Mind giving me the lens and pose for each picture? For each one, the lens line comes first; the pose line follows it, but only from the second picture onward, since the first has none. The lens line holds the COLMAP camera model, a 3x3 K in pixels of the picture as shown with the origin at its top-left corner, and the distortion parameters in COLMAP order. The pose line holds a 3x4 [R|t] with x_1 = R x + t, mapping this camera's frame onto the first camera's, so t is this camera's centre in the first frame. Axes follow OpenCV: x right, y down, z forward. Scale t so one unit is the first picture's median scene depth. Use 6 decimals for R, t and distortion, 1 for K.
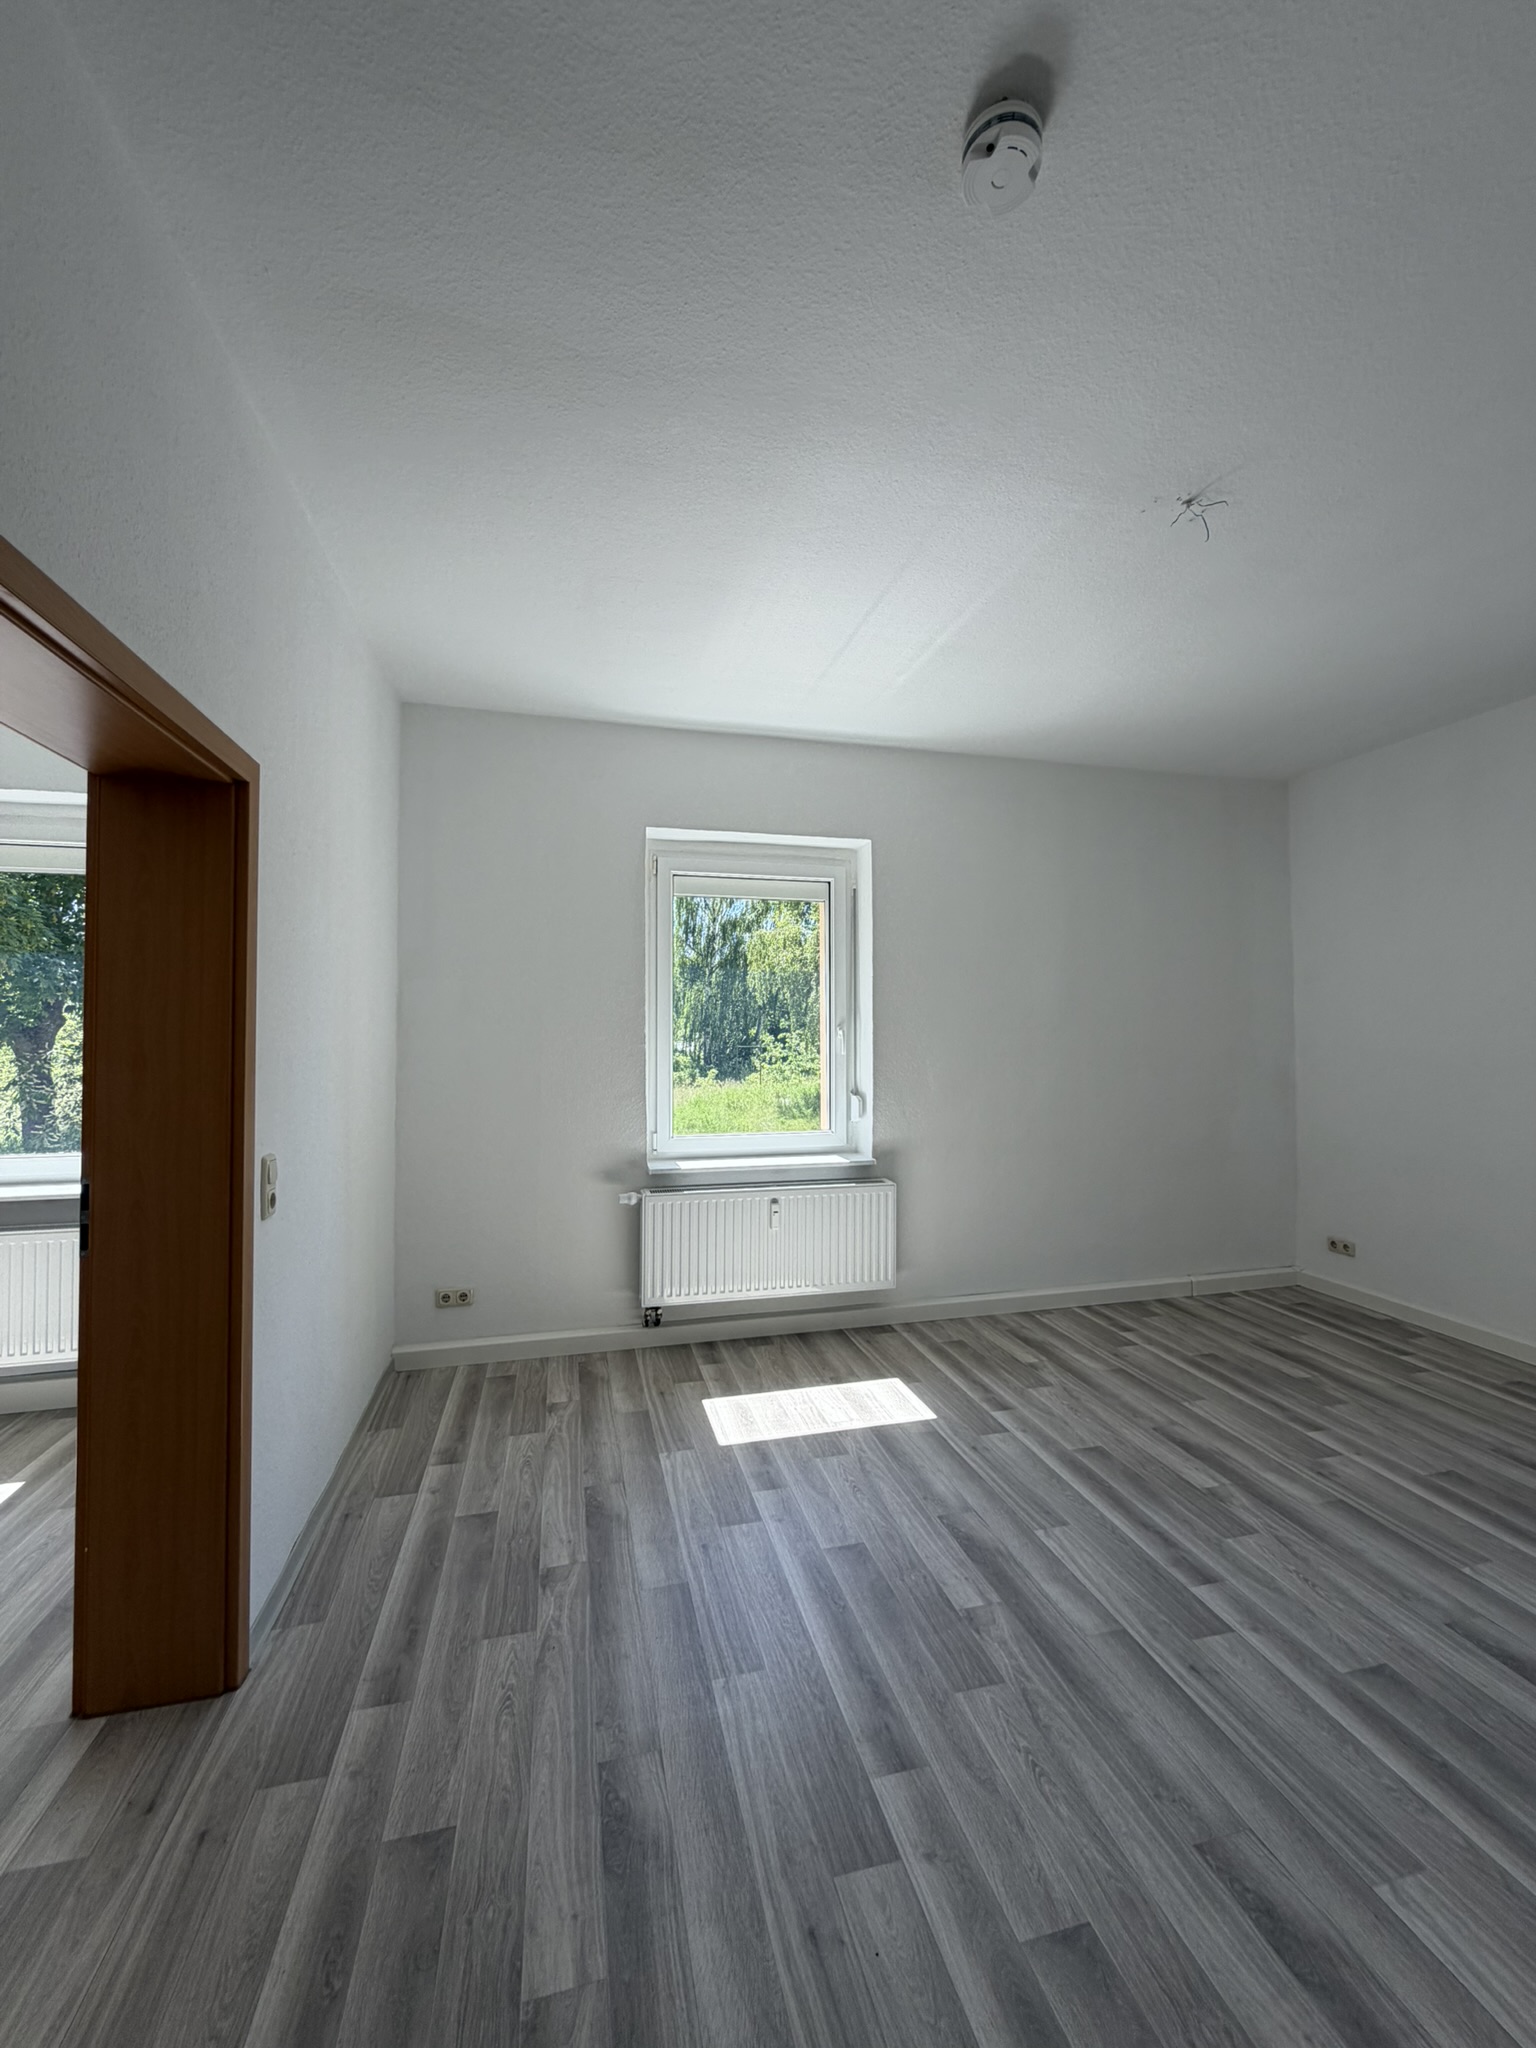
lens RADIAL K [[819.5, 0, 763.2], [0, 819.5, 1037.4], [0, 0, 1]] dist [0.010007, -0.001064]
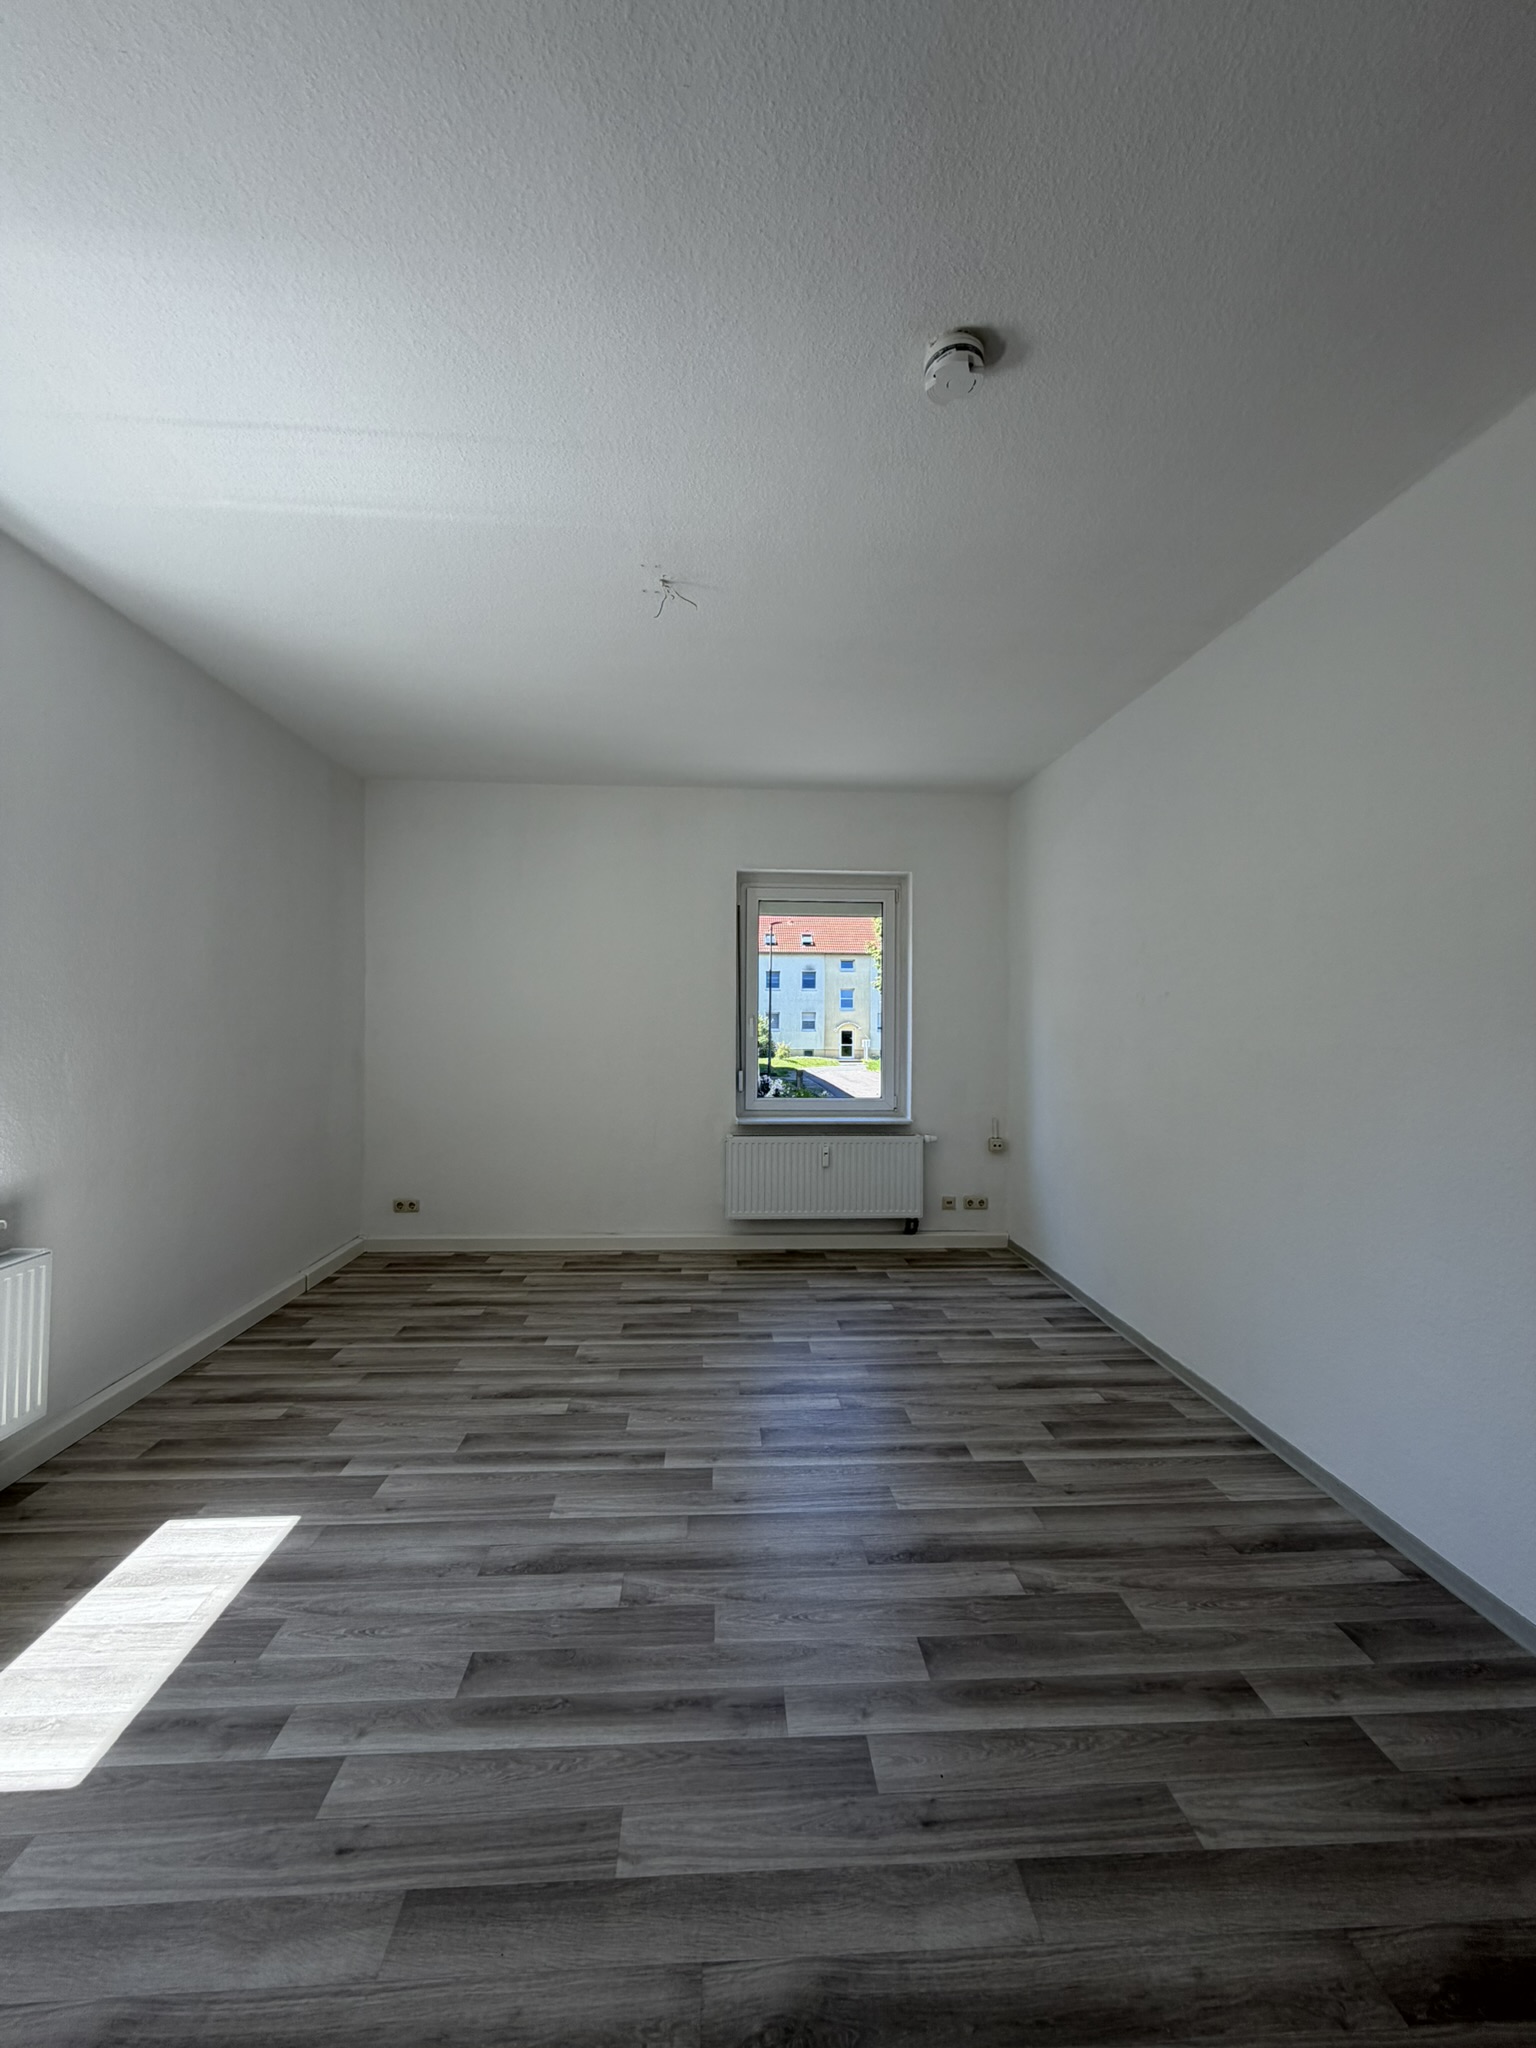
lens RADIAL K [[819.5, 0, 769.5], [0, 819.5, 1012.1], [0, 0, 1]] dist [0.010007, -0.001064]
pose [[0.179996, 0.019360, 0.983477, -0.508071], [-0.009637, 0.999793, -0.017917, 0.004201], [-0.983620, -0.006253, 0.180145, 0.469195]]
